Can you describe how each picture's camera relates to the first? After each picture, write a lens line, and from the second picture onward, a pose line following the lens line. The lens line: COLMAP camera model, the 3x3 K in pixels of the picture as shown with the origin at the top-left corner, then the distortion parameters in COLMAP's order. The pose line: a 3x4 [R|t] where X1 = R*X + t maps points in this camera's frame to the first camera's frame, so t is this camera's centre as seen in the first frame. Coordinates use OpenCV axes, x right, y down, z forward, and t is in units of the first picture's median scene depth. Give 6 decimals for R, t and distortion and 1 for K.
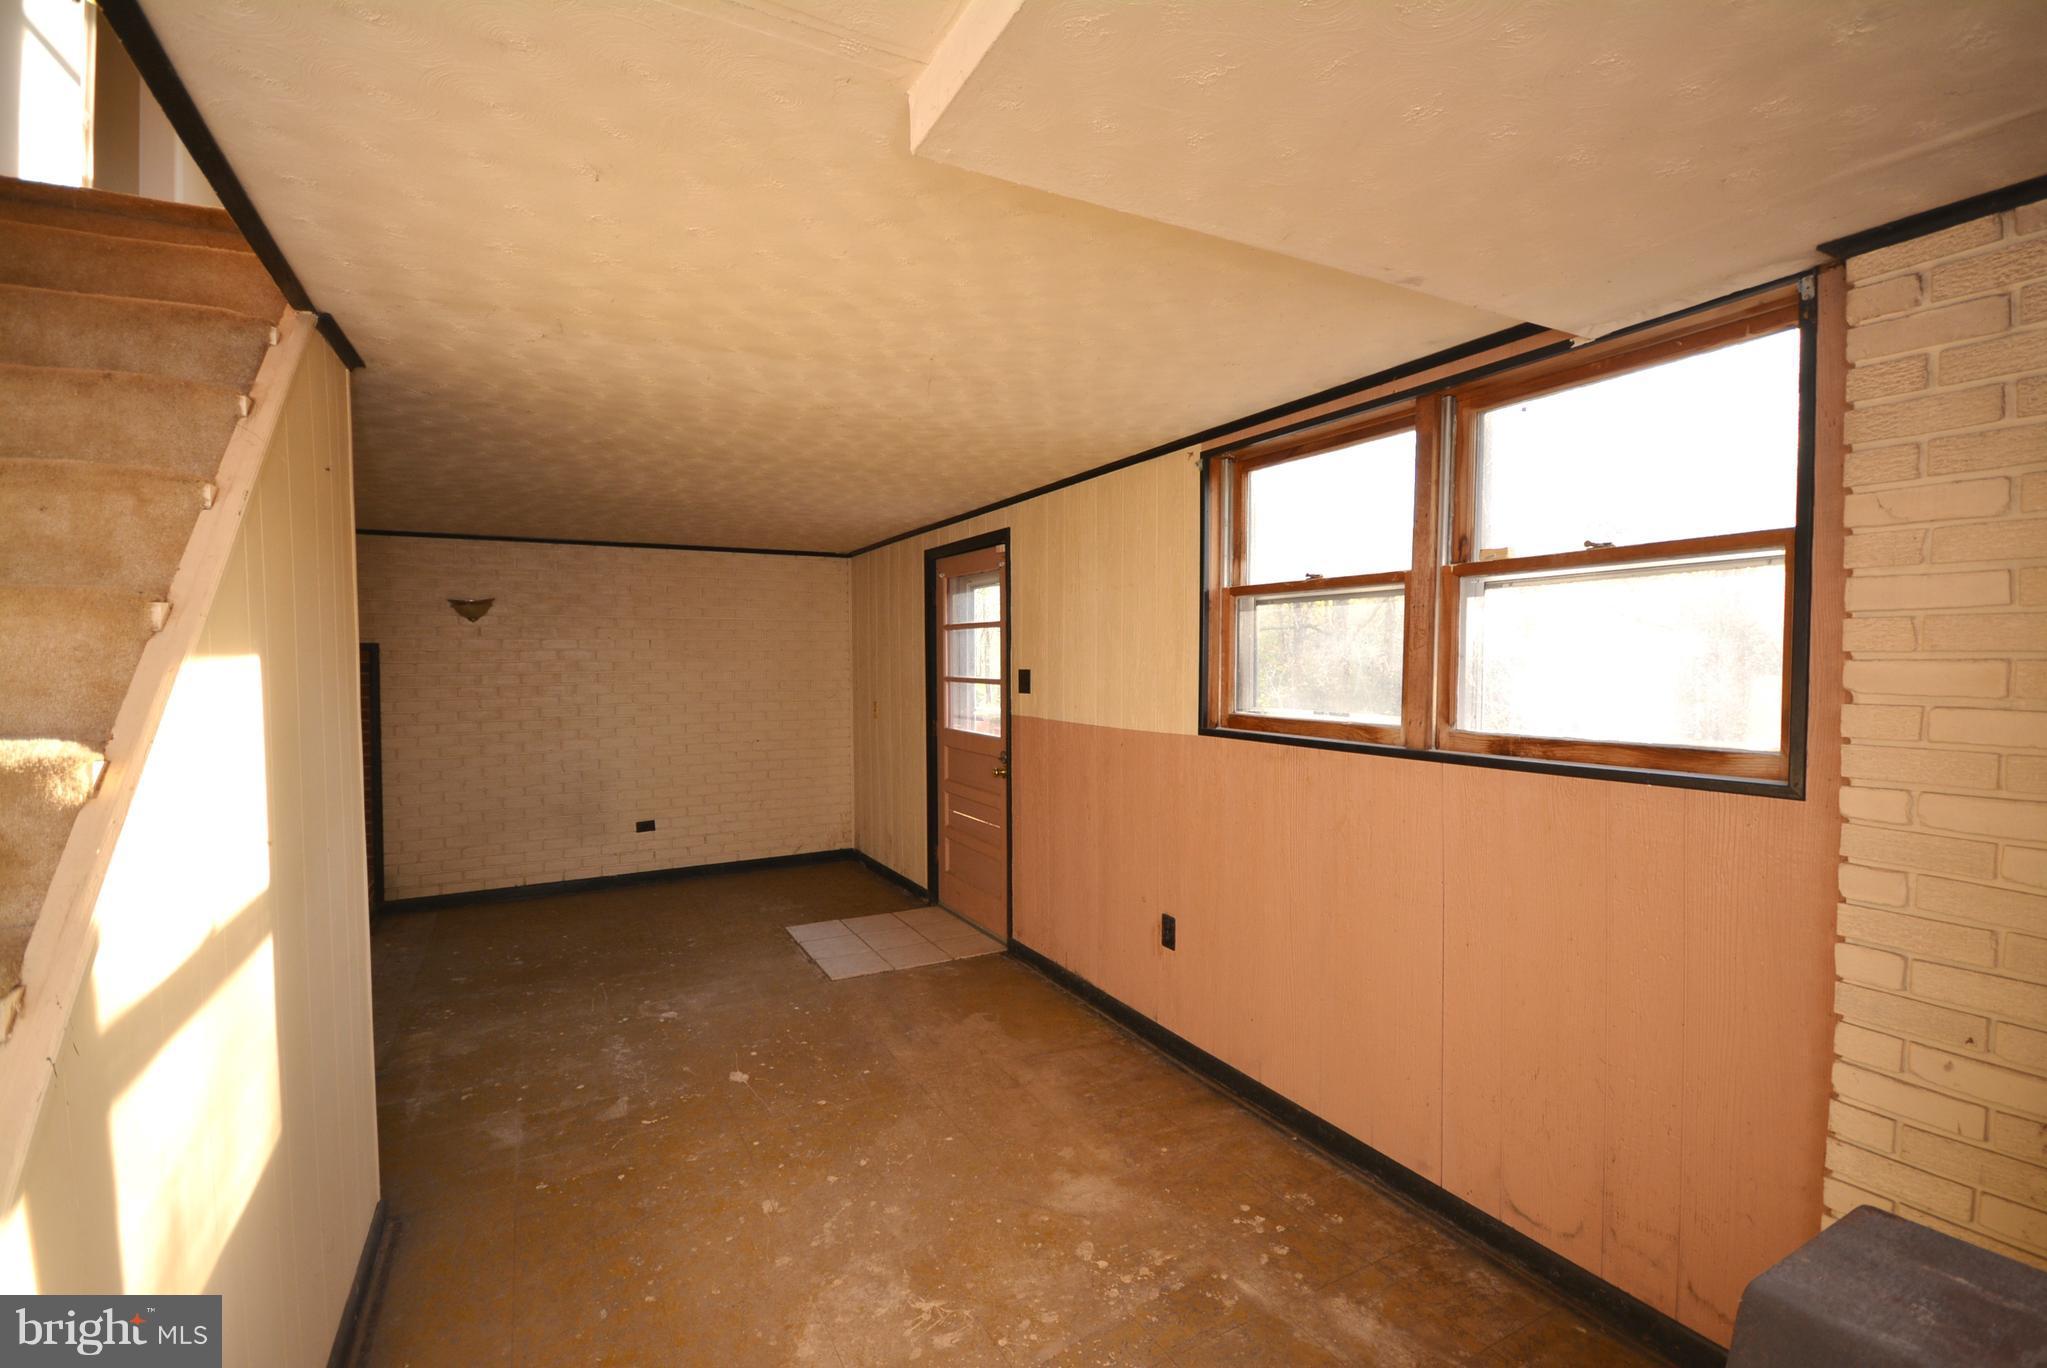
lens RADIAL K [[897.5, 0, 1005.9], [0, 897.5, 700.8], [0, 0, 1]] dist [-0.005030, -0.010694]
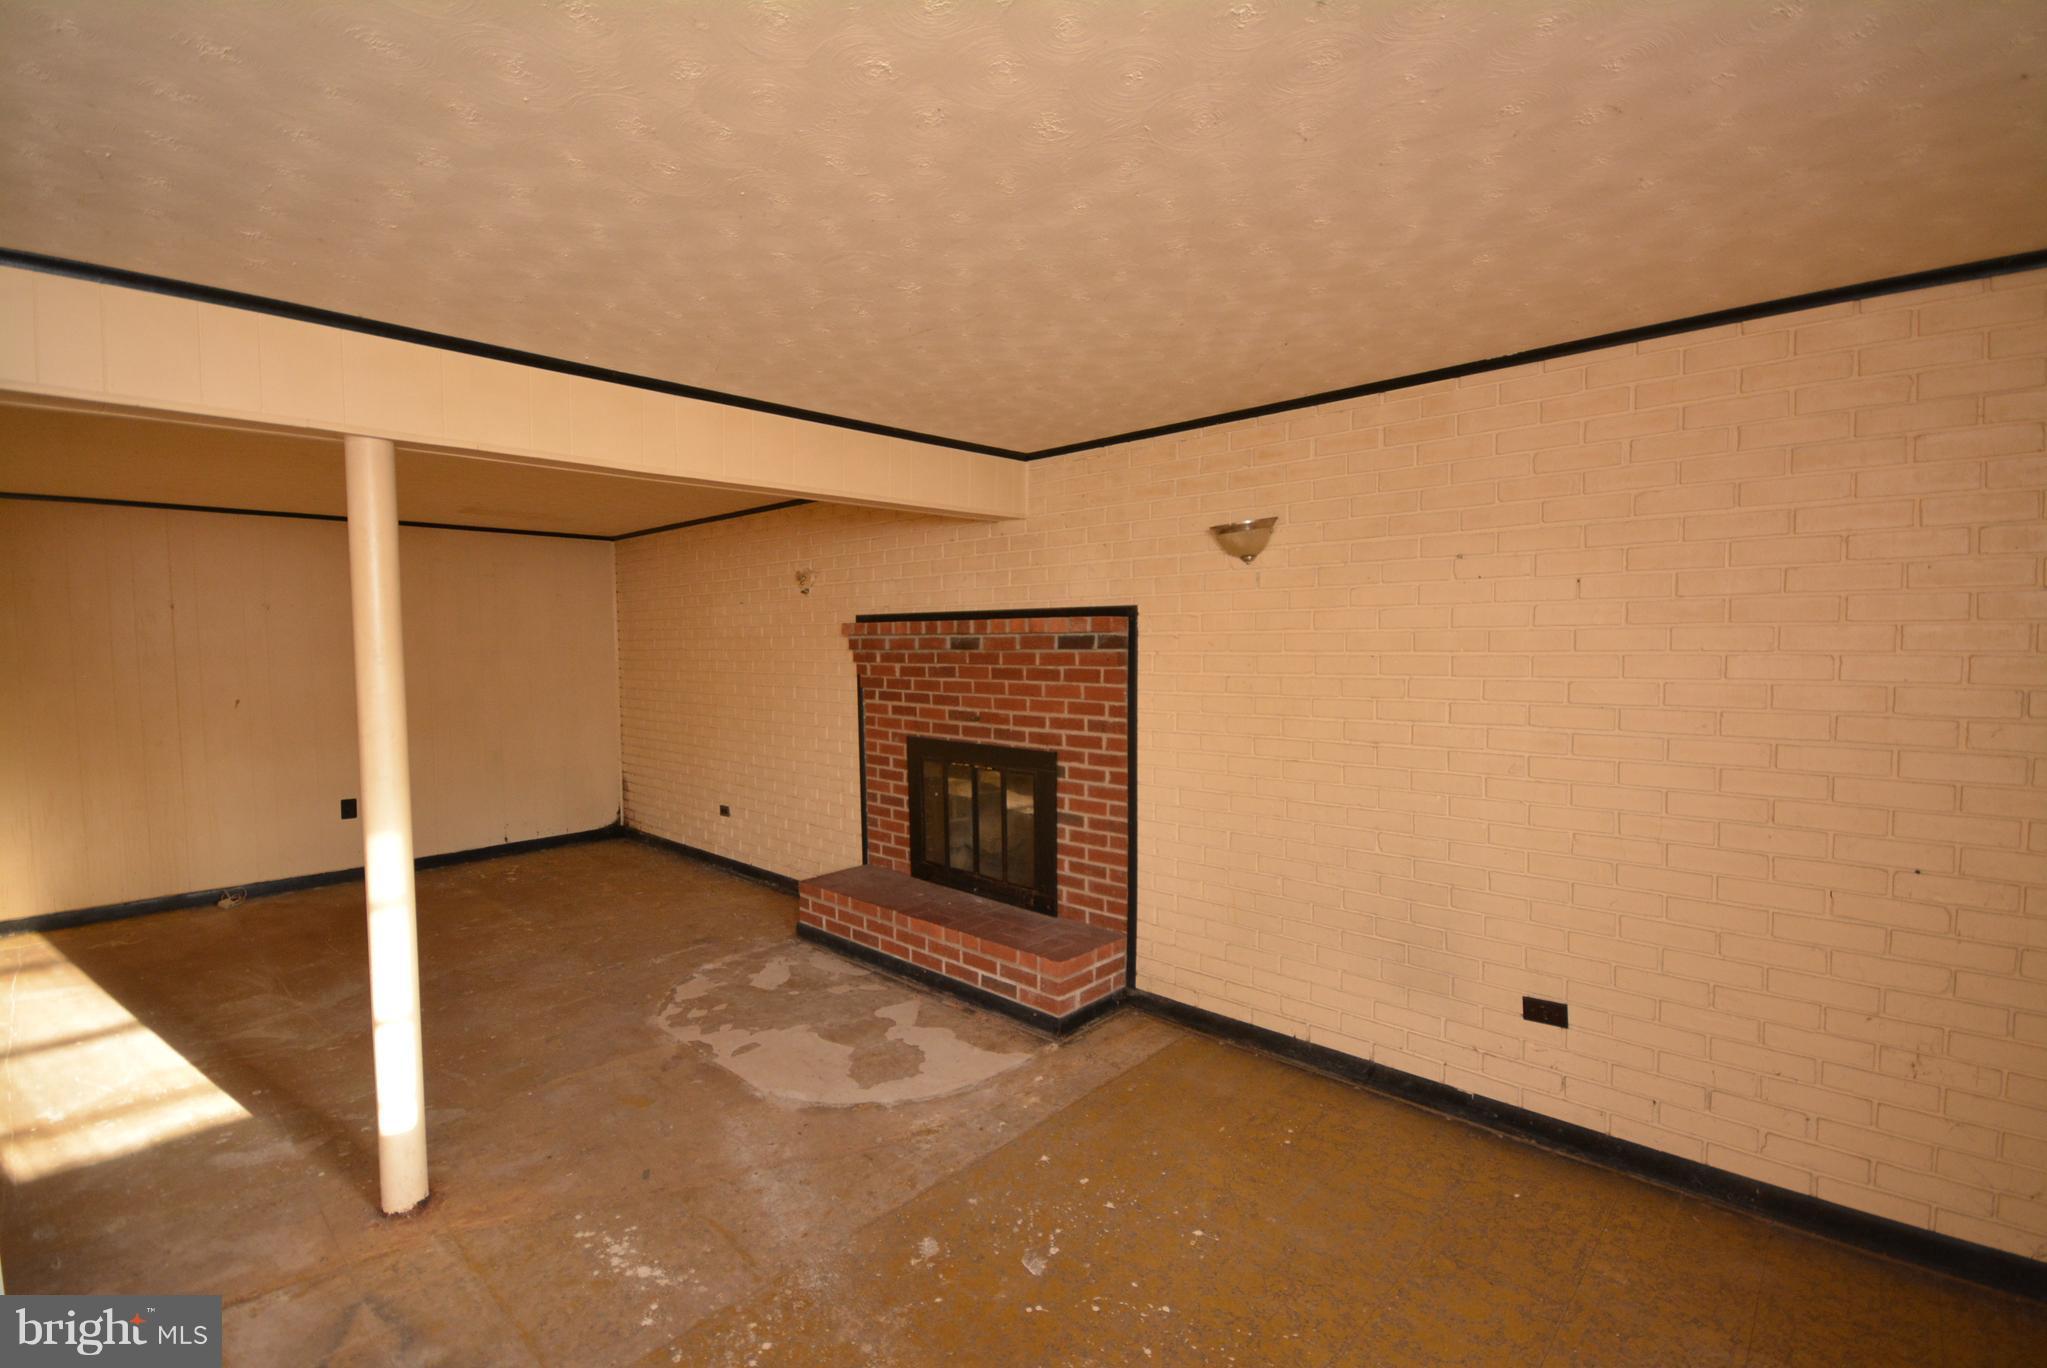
lens RADIAL K [[897.5, 0, 1005.9], [0, 897.5, 700.8], [0, 0, 1]] dist [-0.005030, -0.010694]
pose [[0.317120, 0.060444, -0.946457, -0.092989], [-0.029858, 0.998109, 0.053739, -0.025951], [0.947915, 0.011218, 0.318325, 0.654354]]
